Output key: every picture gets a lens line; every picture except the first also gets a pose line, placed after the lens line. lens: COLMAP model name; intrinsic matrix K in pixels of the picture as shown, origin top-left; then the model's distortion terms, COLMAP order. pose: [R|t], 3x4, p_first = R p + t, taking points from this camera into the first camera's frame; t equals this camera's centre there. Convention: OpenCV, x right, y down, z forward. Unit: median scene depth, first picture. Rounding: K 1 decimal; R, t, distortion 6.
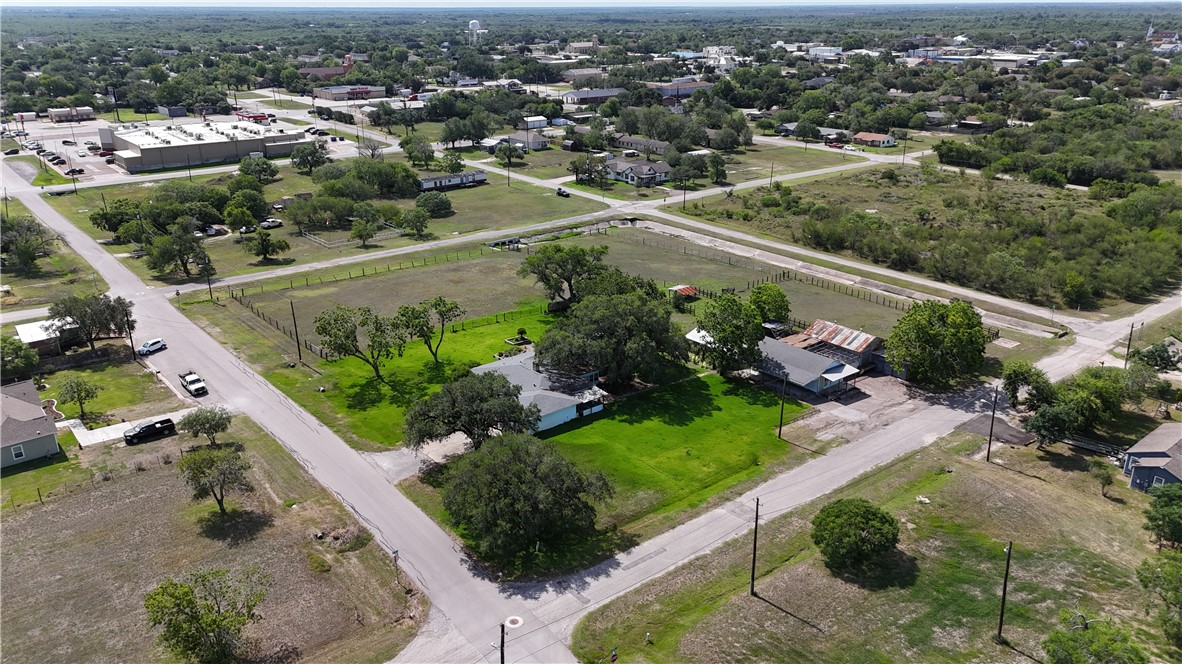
lens RADIAL K [[870.5, 0, 591.8], [0, 870.5, 330.0], [0, 0, 1]] dist [0.027019, -0.002676]
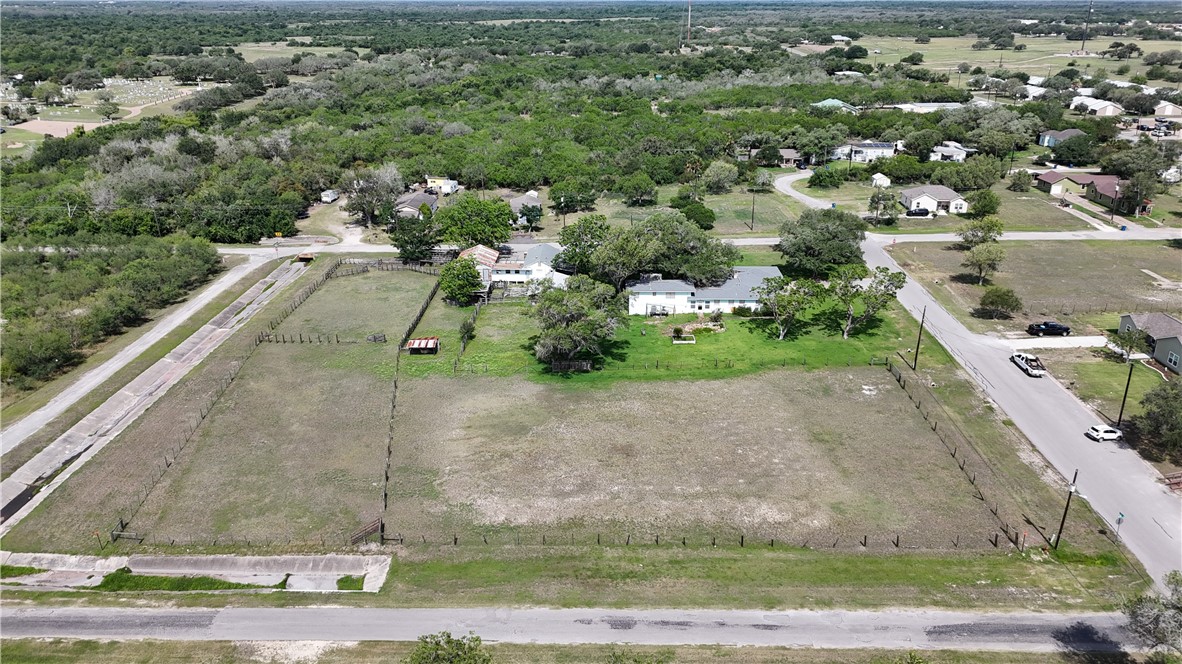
lens RADIAL K [[870.5, 0, 595.2], [0, 870.5, 332.5], [0, 0, 1]] dist [0.027019, -0.002676]
pose [[-0.761663, -0.234168, 0.604181, -0.761527], [0.231867, 0.772182, 0.591586, -0.752682], [-0.605068, 0.590678, -0.533847, 2.039373]]
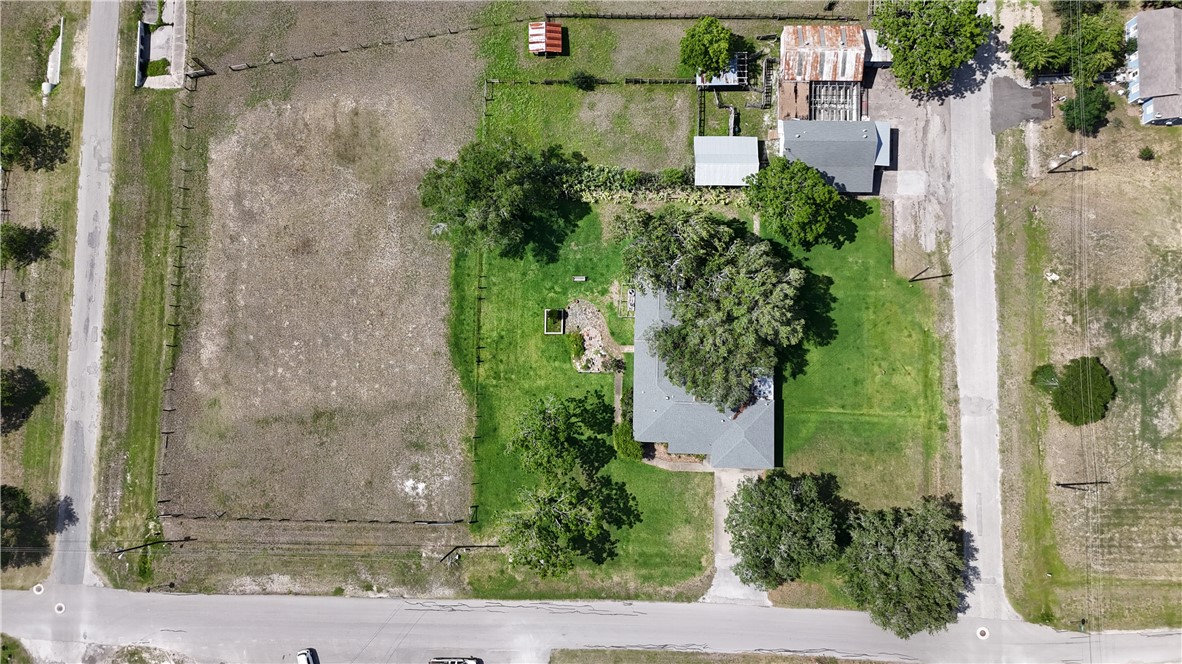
lens RADIAL K [[870.5, 0, 592.4], [0, 870.5, 333.2], [0, 0, 1]] dist [0.027019, -0.002676]
pose [[0.649586, -0.759436, 0.035984, -0.131318], [0.288428, 0.289947, 0.912546, -0.980840], [-0.703453, -0.582399, 0.407388, 0.810238]]
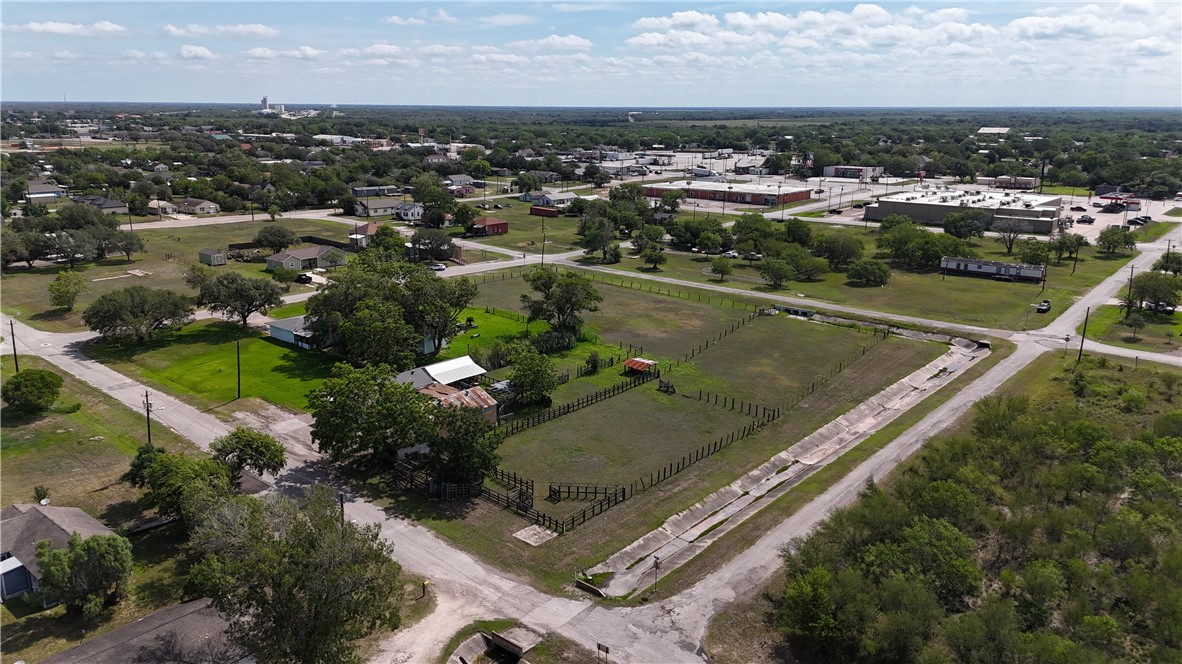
lens RADIAL K [[870.5, 0, 590.1], [0, 870.5, 334.6], [0, 0, 1]] dist [0.027019, -0.002676]
pose [[0.178643, 0.253251, -0.950763, 1.379891], [-0.346542, 0.920583, 0.180099, -0.319996], [0.920867, 0.297306, 0.252217, 1.127913]]
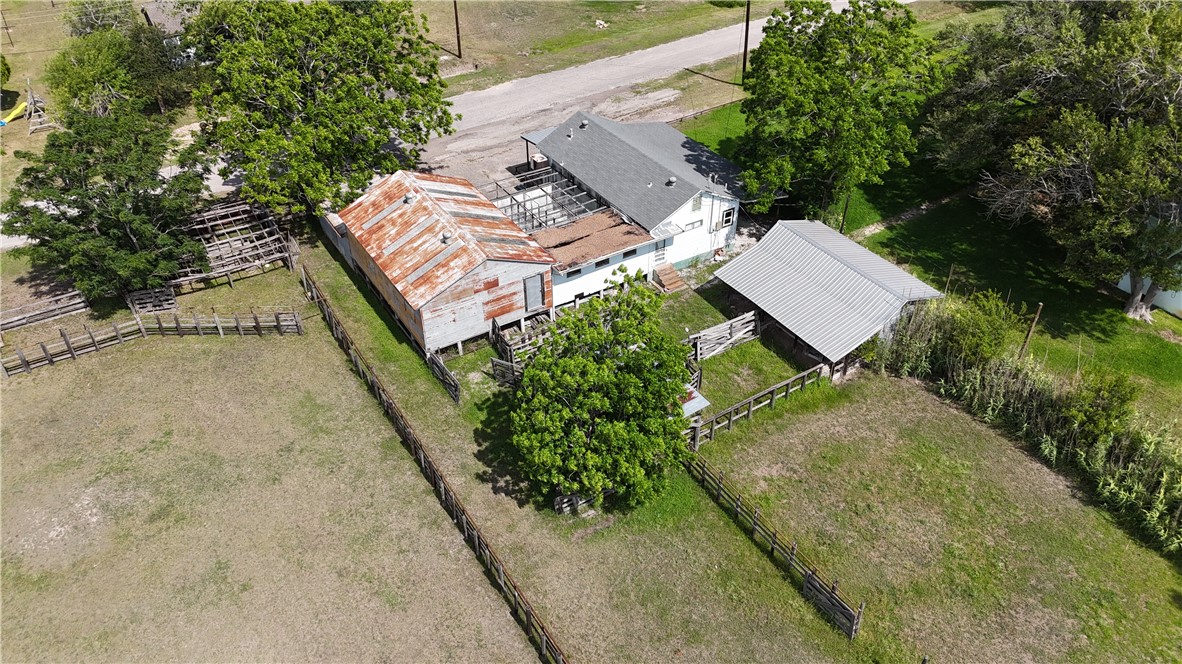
lens RADIAL K [[870.5, 0, 593.9], [0, 870.5, 332.5], [0, 0, 1]] dist [0.027019, -0.002676]
pose [[-0.992076, -0.070609, 0.103919, 0.248099], [0.049751, 0.538742, 0.841000, -0.315308], [-0.115368, 0.839506, -0.530961, 1.515817]]
